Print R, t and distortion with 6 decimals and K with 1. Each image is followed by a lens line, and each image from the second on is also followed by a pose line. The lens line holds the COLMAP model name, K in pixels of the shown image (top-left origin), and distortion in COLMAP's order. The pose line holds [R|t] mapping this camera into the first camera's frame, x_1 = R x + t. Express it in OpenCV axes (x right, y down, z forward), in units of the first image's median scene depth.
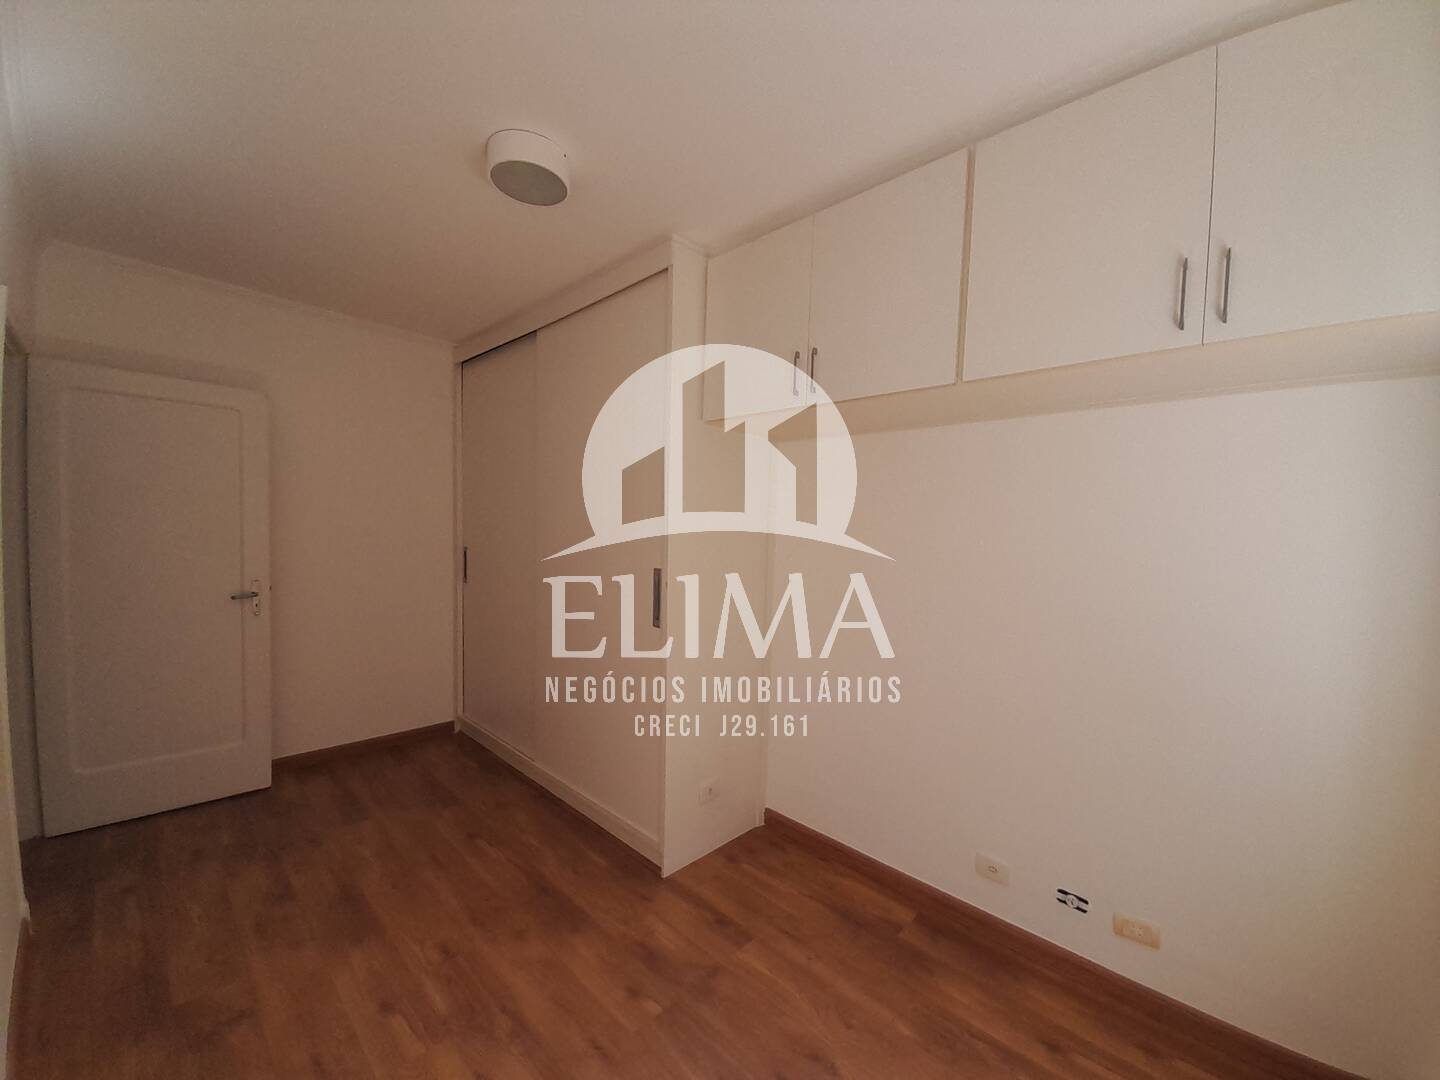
lens RADIAL K [[576.6, 0, 733.2], [0, 576.6, 543.9], [0, 0, 1]] dist [0.001924, -0.000606]
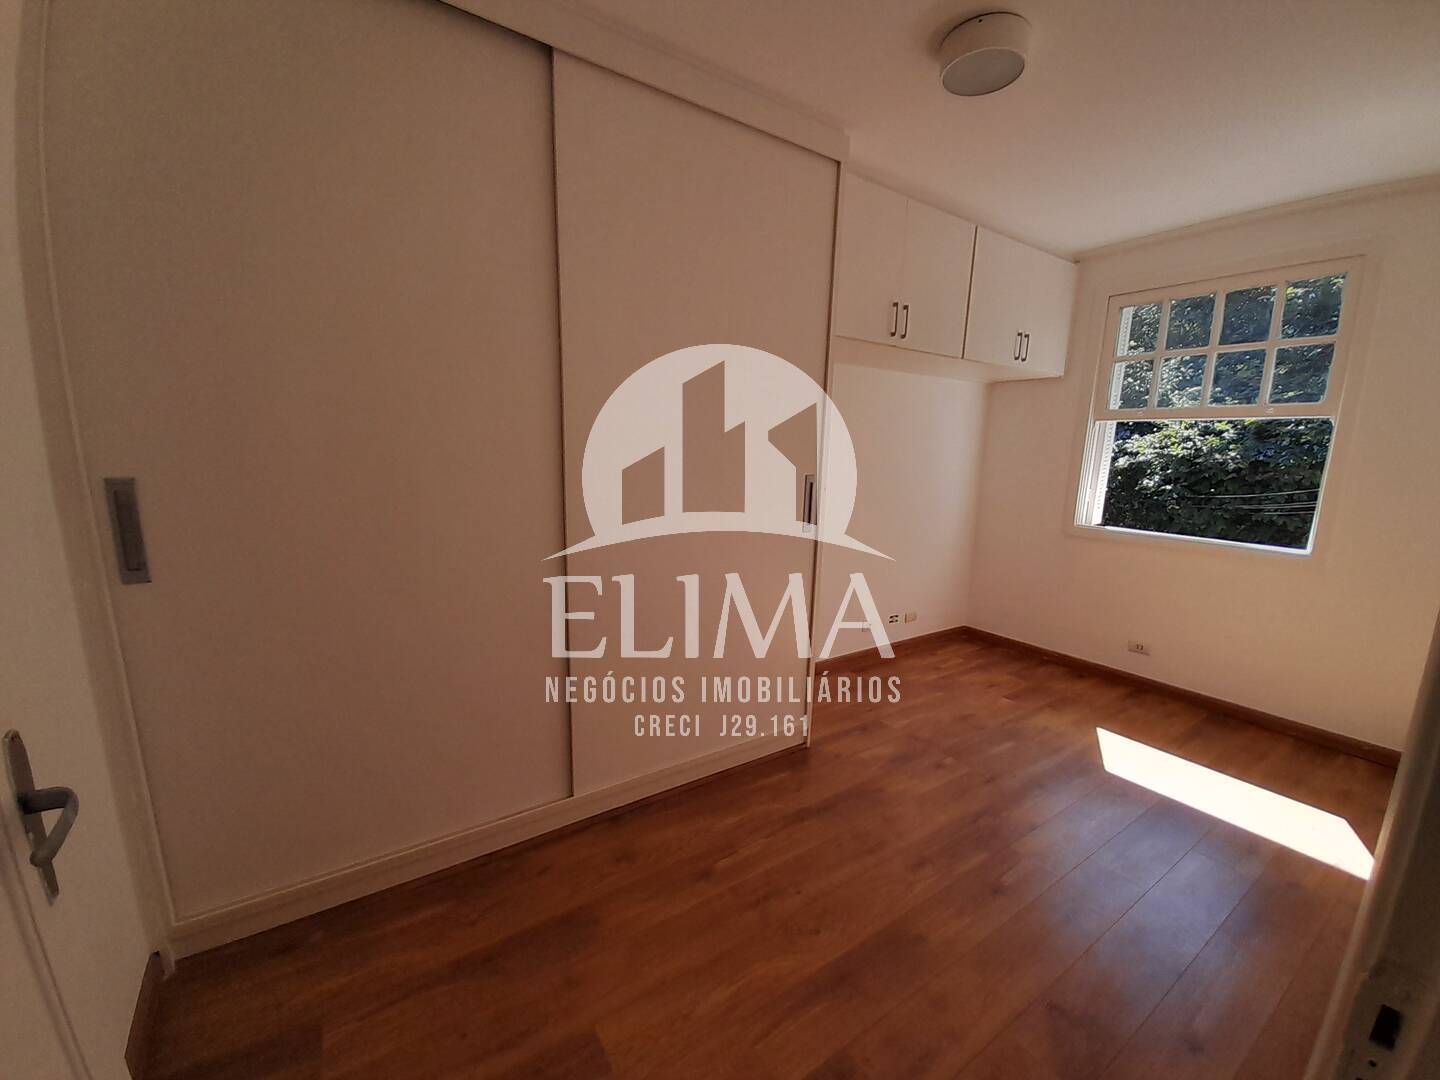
lens RADIAL K [[576.6, 0, 727.1], [0, 576.6, 550.5], [0, 0, 1]] dist [0.001924, -0.000606]
pose [[0.211276, -0.190092, 0.958763, -1.305531], [0.025184, 0.981639, 0.189078, -0.019645], [-0.977102, -0.015803, 0.212184, 1.032638]]
